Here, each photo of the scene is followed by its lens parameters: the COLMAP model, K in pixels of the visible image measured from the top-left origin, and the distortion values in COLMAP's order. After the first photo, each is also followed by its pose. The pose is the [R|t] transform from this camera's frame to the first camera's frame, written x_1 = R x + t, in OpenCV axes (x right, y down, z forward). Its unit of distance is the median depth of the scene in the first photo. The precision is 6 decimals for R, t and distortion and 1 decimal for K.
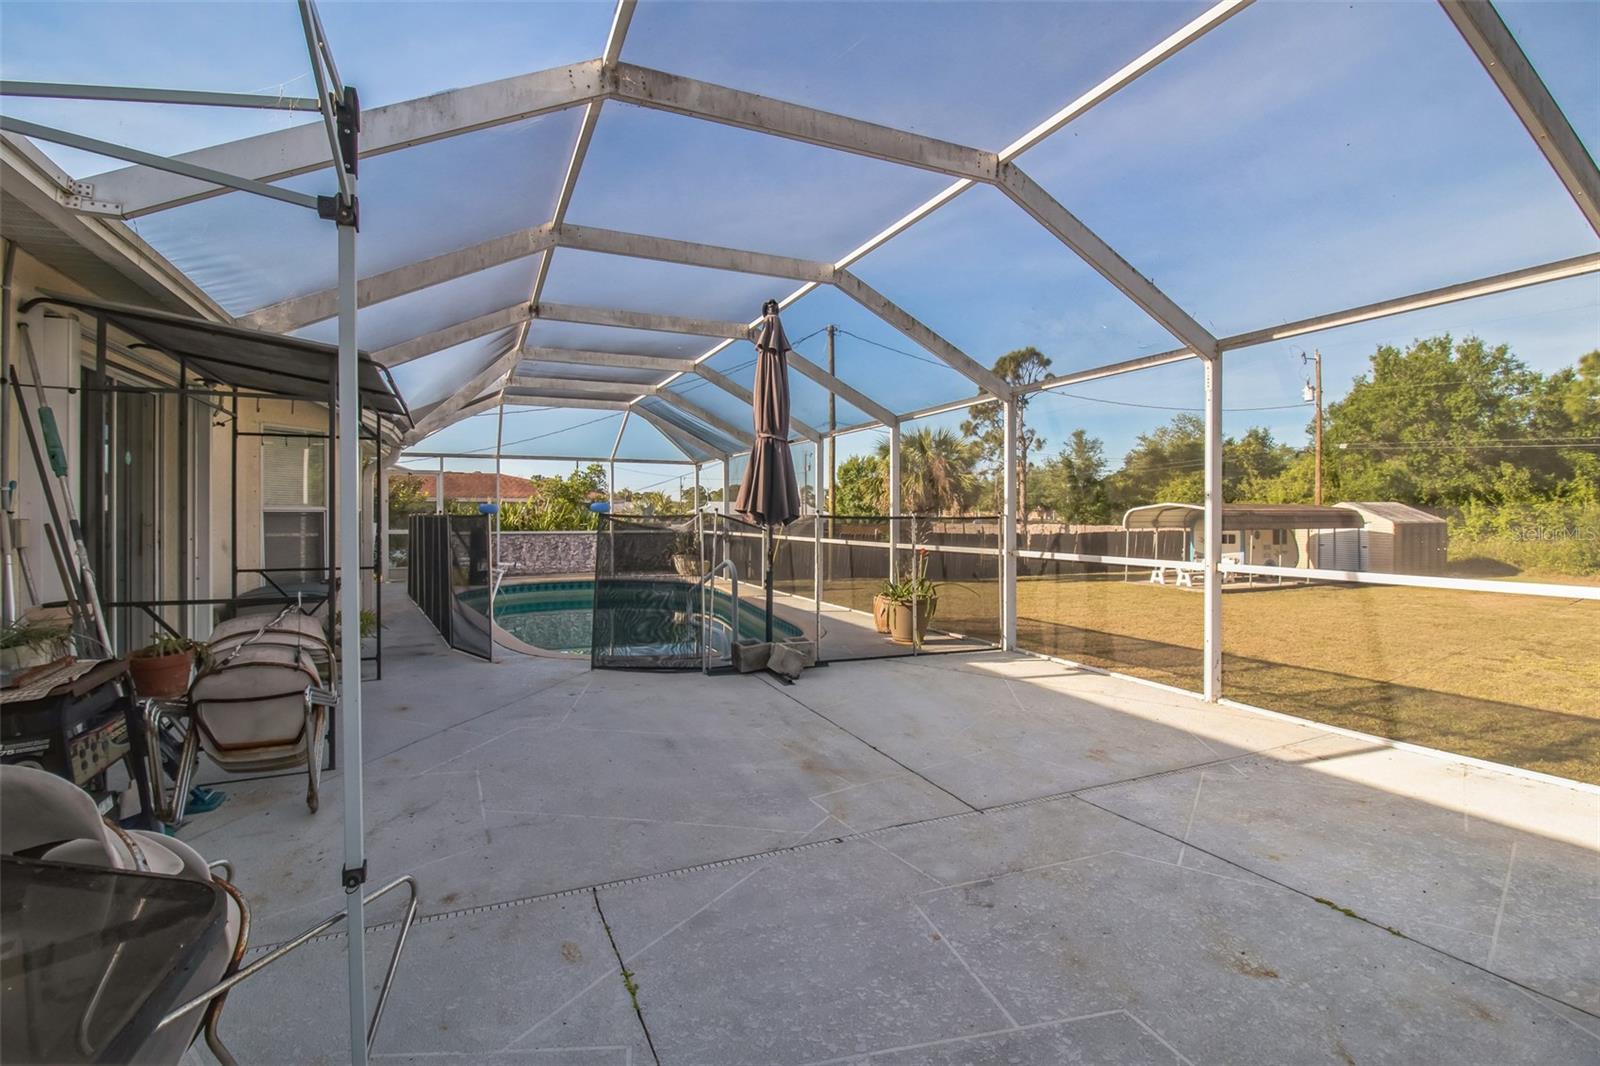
lens RADIAL K [[749.5, 0, 801.8], [0, 749.5, 527.2], [0, 0, 1]] dist [0.002271, -0.014832]
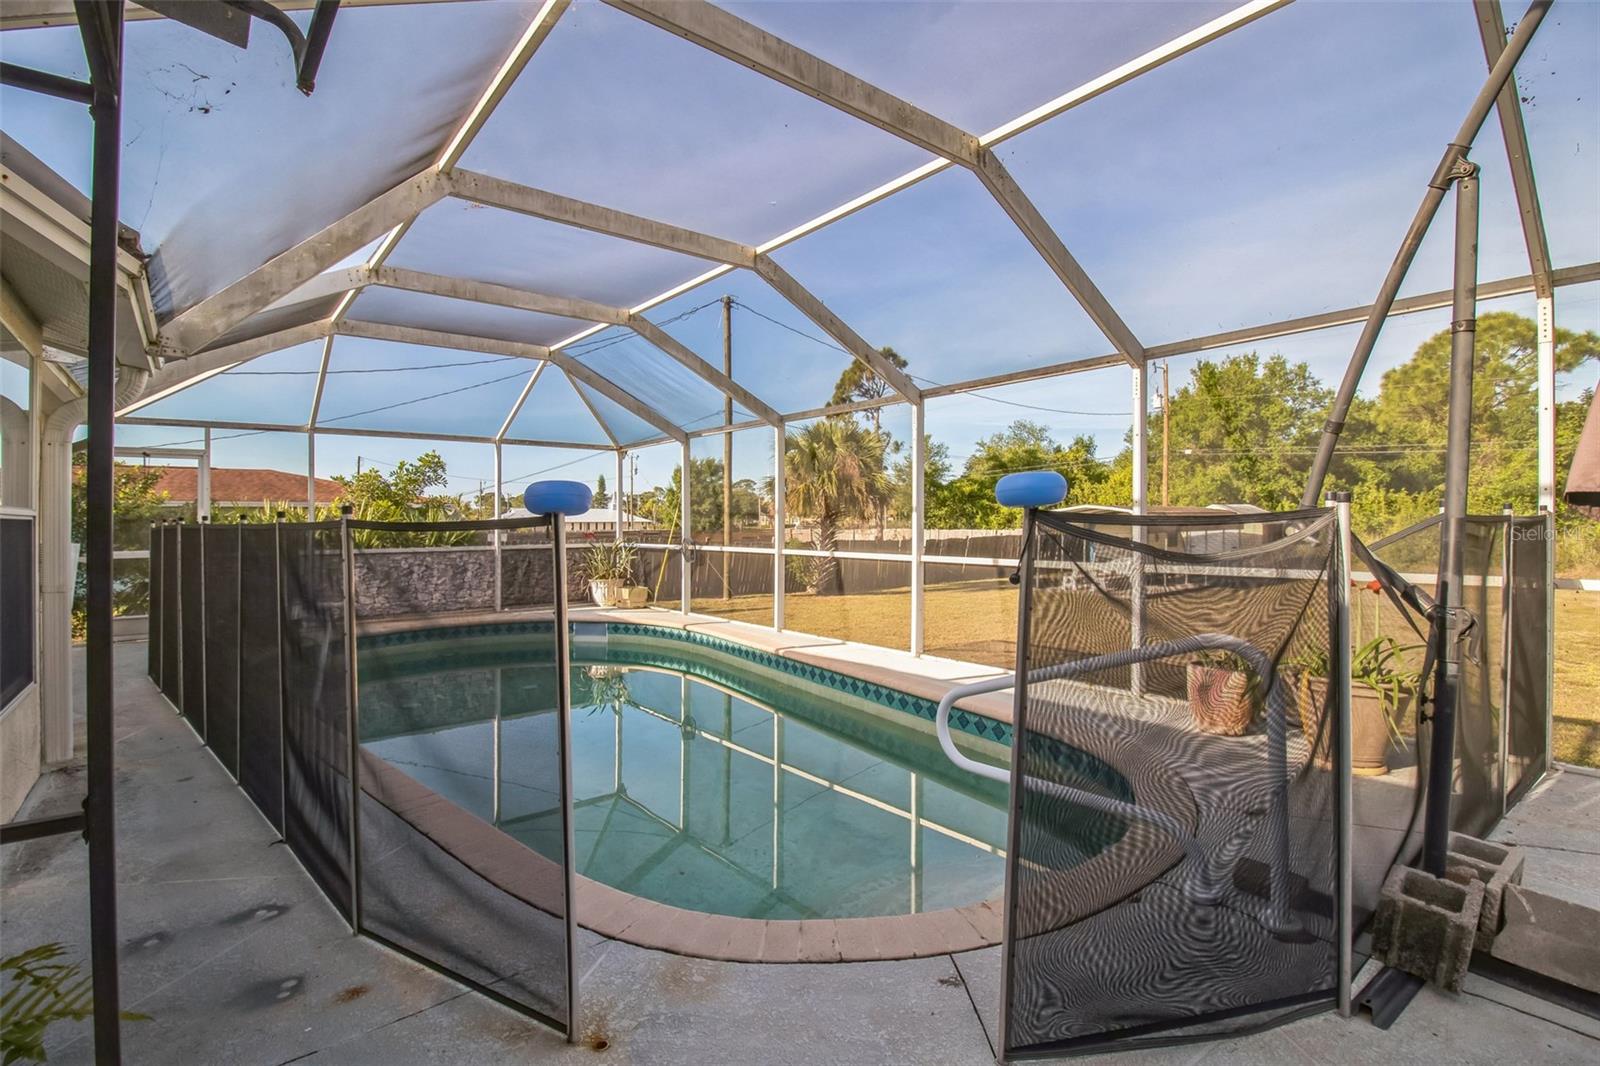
lens RADIAL K [[749.5, 0, 801.8], [0, 749.5, 527.2], [0, 0, 1]] dist [0.002271, -0.014832]
pose [[0.967766, -0.009913, 0.251656, -0.062760], [0.012005, 0.999905, -0.006776, -0.001806], [-0.251565, 0.009578, 0.967793, 0.110181]]
